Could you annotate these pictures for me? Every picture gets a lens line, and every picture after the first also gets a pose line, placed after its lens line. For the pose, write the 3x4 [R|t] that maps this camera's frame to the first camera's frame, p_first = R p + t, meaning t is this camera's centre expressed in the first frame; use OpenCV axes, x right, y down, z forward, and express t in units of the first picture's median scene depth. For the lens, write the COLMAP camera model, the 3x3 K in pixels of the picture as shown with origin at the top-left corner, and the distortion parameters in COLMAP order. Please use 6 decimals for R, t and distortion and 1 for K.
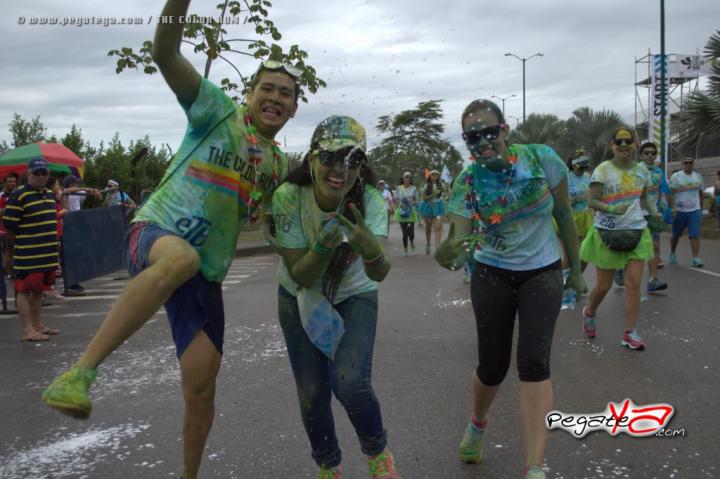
lens RADIAL K [[861.7, 0, 360.0], [0, 861.7, 239.5], [0, 0, 1]] dist [-0.033365, 0.028559]
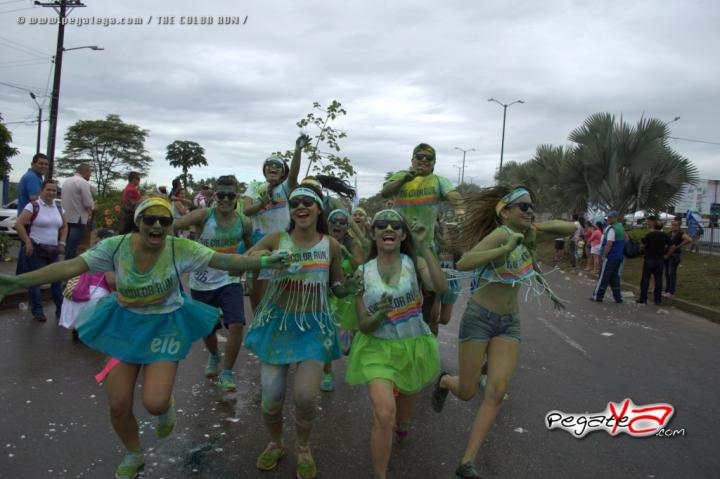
lens RADIAL K [[587.6, 0, 361.8], [0, 587.6, 232.5], [0, 0, 1]] dist [-0.064825, 0.002030]
pose [[0.995951, 0.087200, -0.021854, 0.022386], [-0.087606, 0.995985, -0.018403, 0.017972], [0.020162, 0.020243, 0.999592, -0.552870]]
